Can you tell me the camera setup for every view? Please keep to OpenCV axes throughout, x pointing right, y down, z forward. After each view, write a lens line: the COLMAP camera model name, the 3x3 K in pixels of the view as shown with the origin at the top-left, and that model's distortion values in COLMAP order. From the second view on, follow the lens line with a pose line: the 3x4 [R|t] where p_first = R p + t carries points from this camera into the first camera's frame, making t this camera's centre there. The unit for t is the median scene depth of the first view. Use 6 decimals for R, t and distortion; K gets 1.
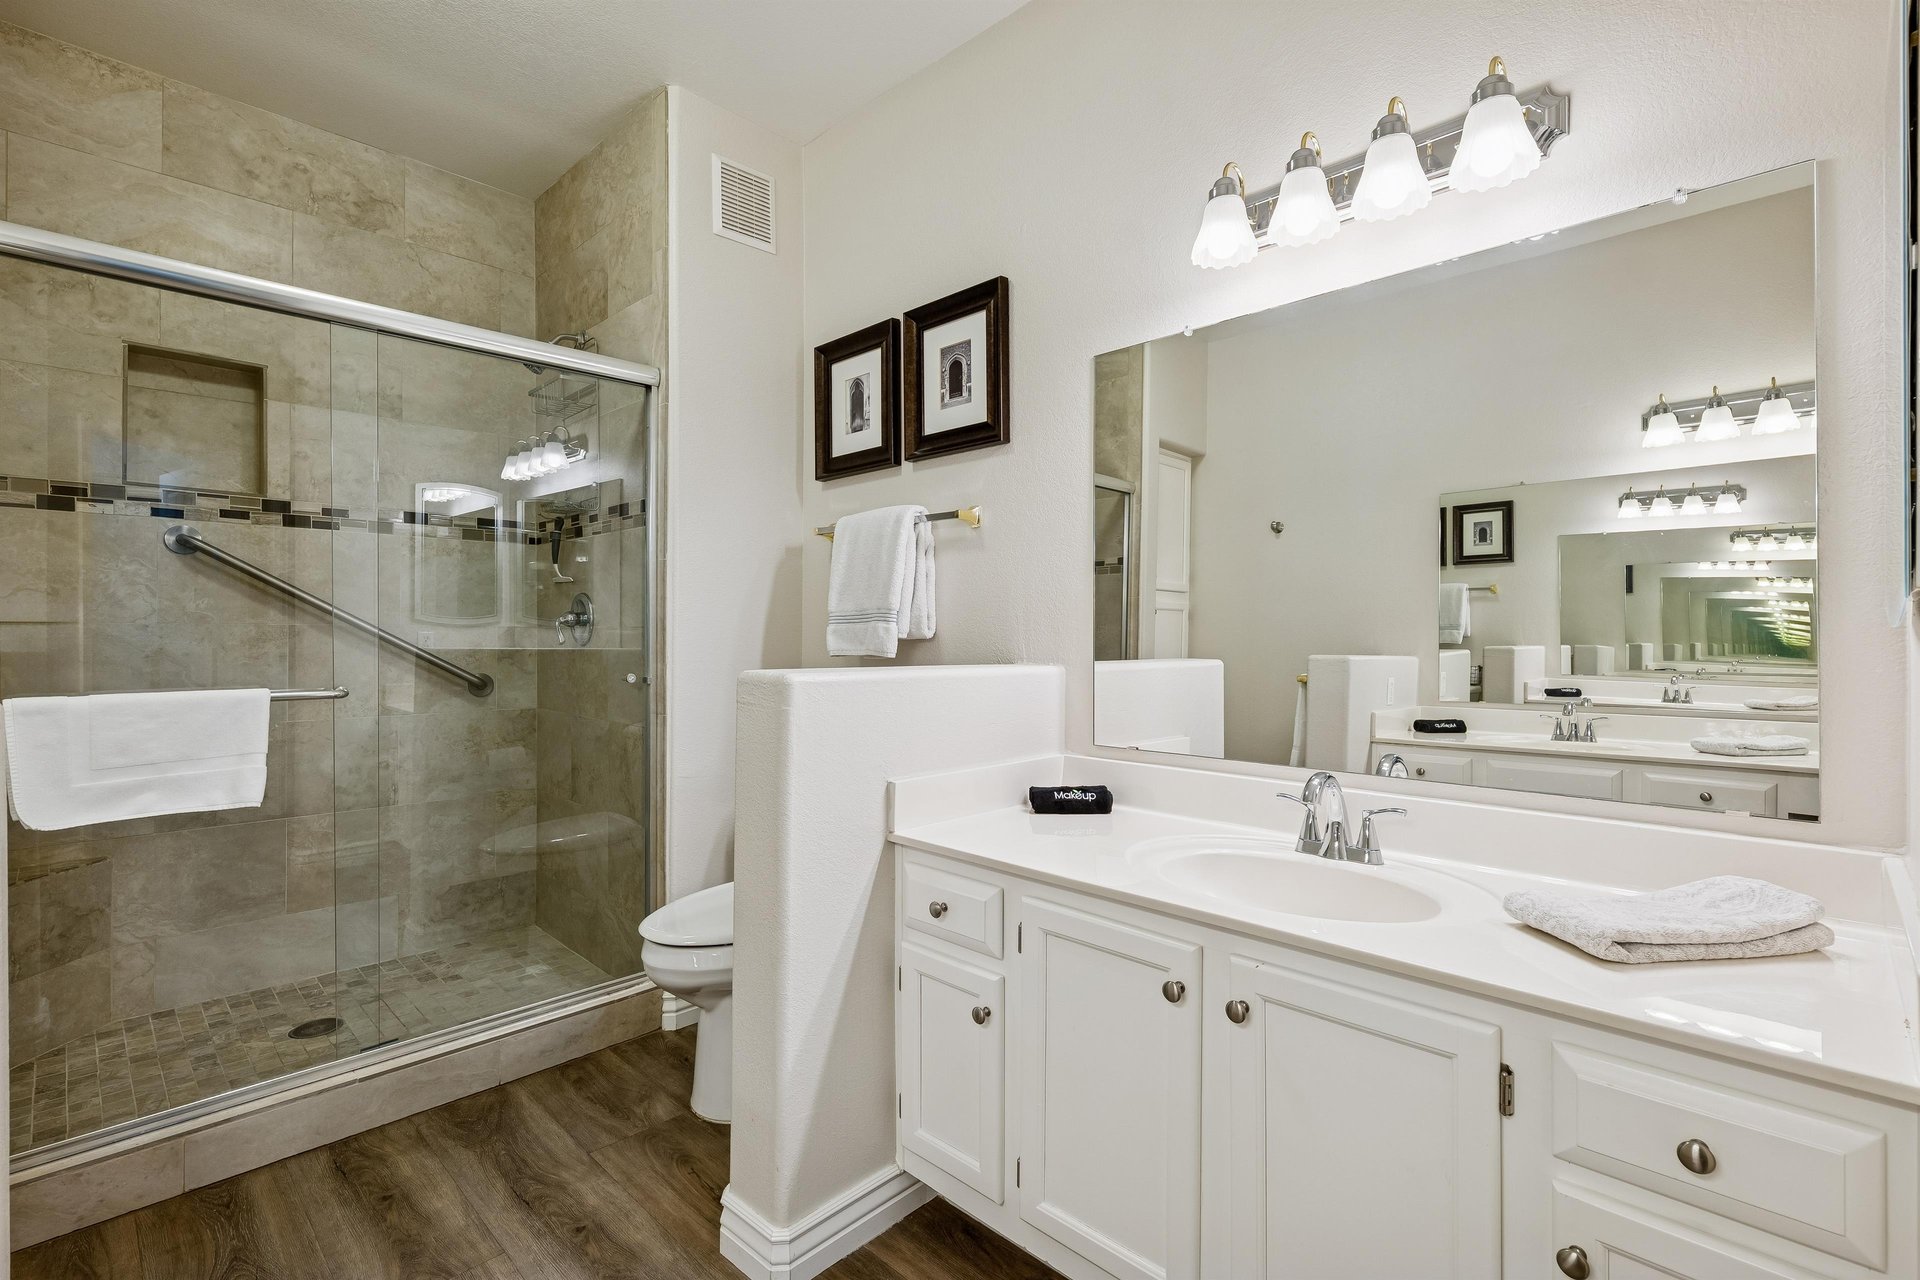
lens RADIAL K [[877.3, 0, 956.2], [0, 877.3, 633.3], [0, 0, 1]] dist [-0.002120, 0.000459]
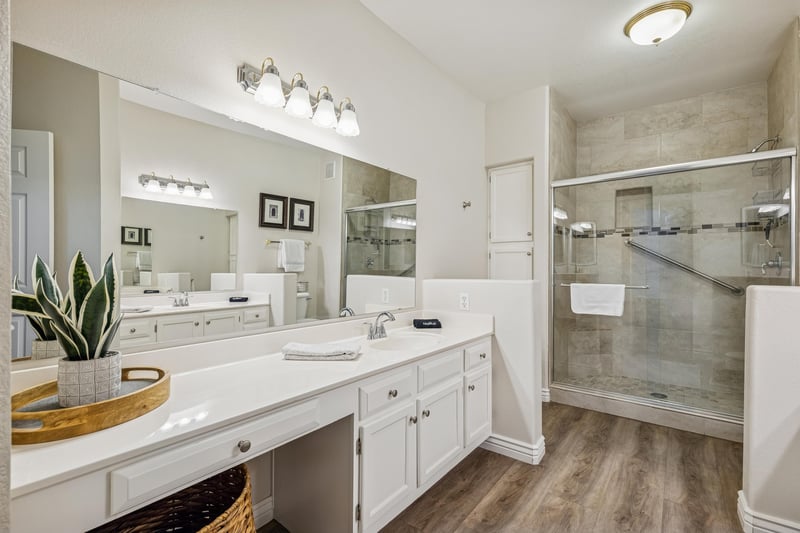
lens RADIAL K [[348.9, 0, 399.2], [0, 348.9, 266.8], [0, 0, 1]] dist [0.000401, 0.000050]
pose [[0.111025, -0.001707, -0.993816, 0.394622], [-0.005160, 0.999984, -0.002294, -0.001980], [0.993804, 0.005383, 0.111015, -0.061711]]
